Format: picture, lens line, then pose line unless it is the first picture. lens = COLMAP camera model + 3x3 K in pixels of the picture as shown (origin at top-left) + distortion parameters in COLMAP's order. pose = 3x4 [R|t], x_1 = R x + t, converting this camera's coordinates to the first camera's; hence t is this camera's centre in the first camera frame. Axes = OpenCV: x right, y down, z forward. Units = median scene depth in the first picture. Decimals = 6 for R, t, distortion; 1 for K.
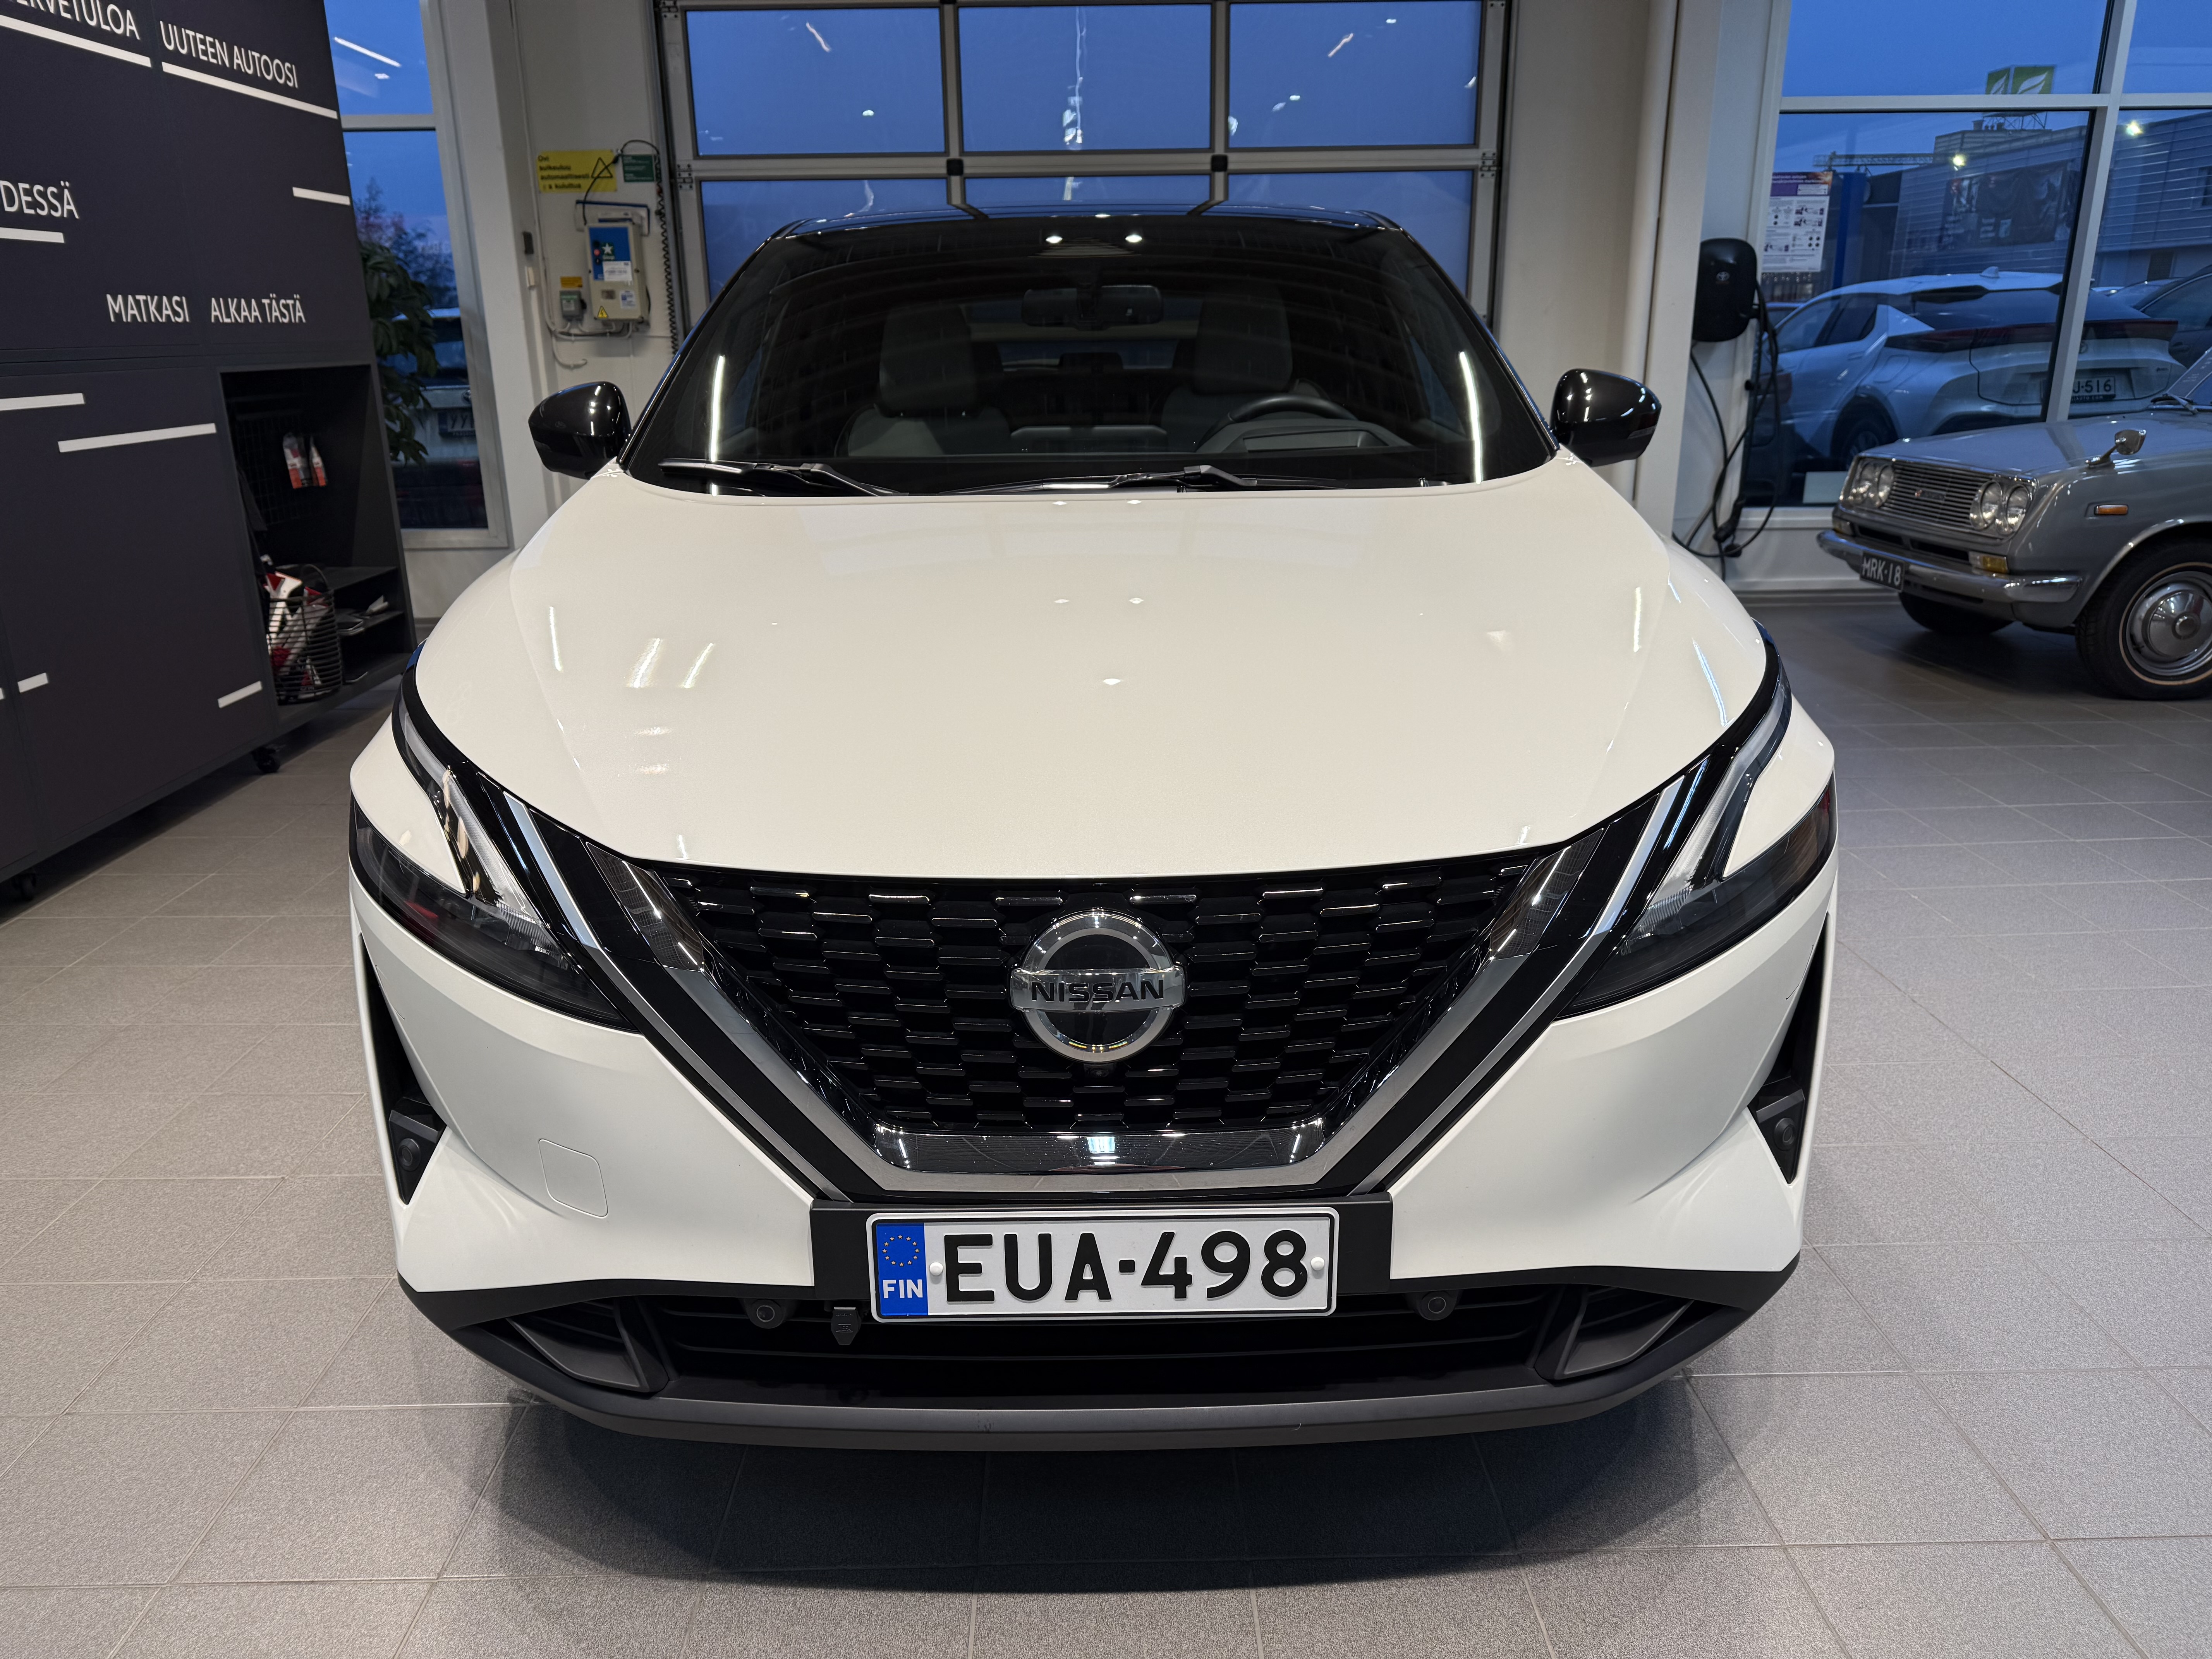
lens RADIAL K [[1563.9, 0, 1097.6], [0, 1563.9, 836.8], [0, 0, 1]] dist [0.025243, -0.026151]
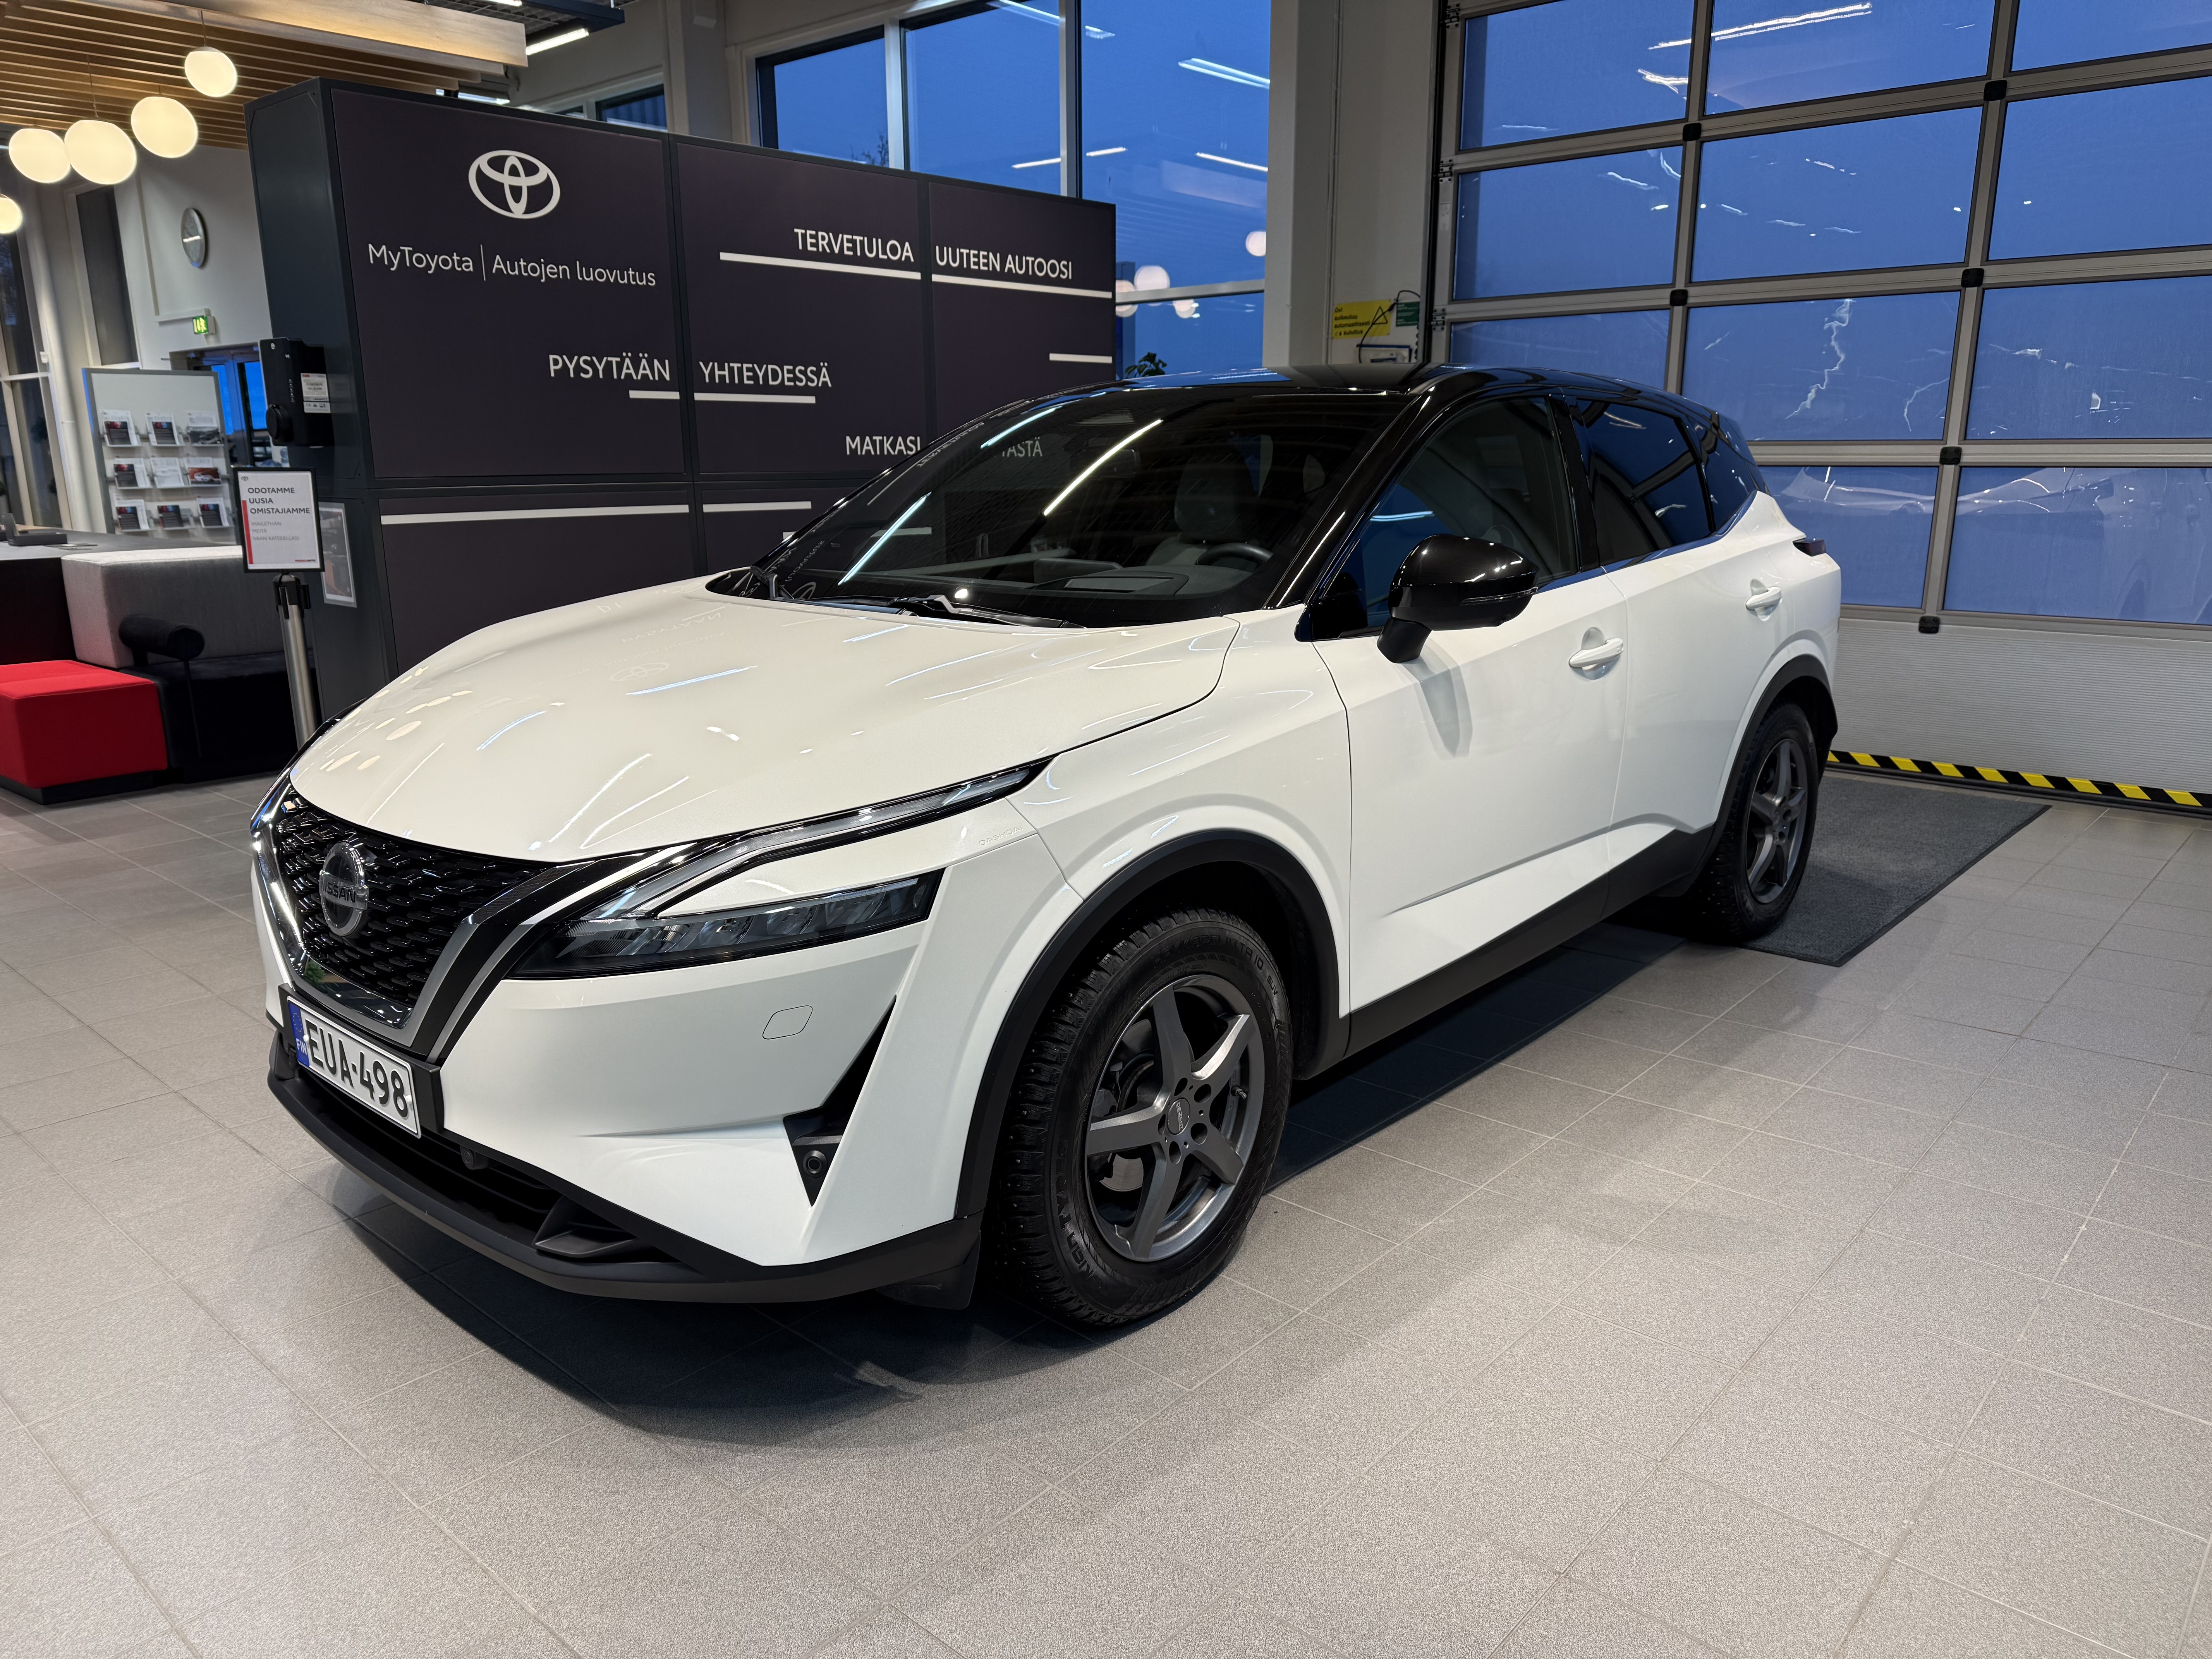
lens RADIAL K [[1563.9, 0, 1087.1], [0, 1563.9, 820.4], [0, 0, 1]] dist [0.025243, -0.026151]
pose [[0.749801, 0.159625, -0.642120, 0.502179], [-0.205473, 0.978657, 0.003354, -0.043520], [0.628951, 0.129424, 0.766596, 0.066003]]
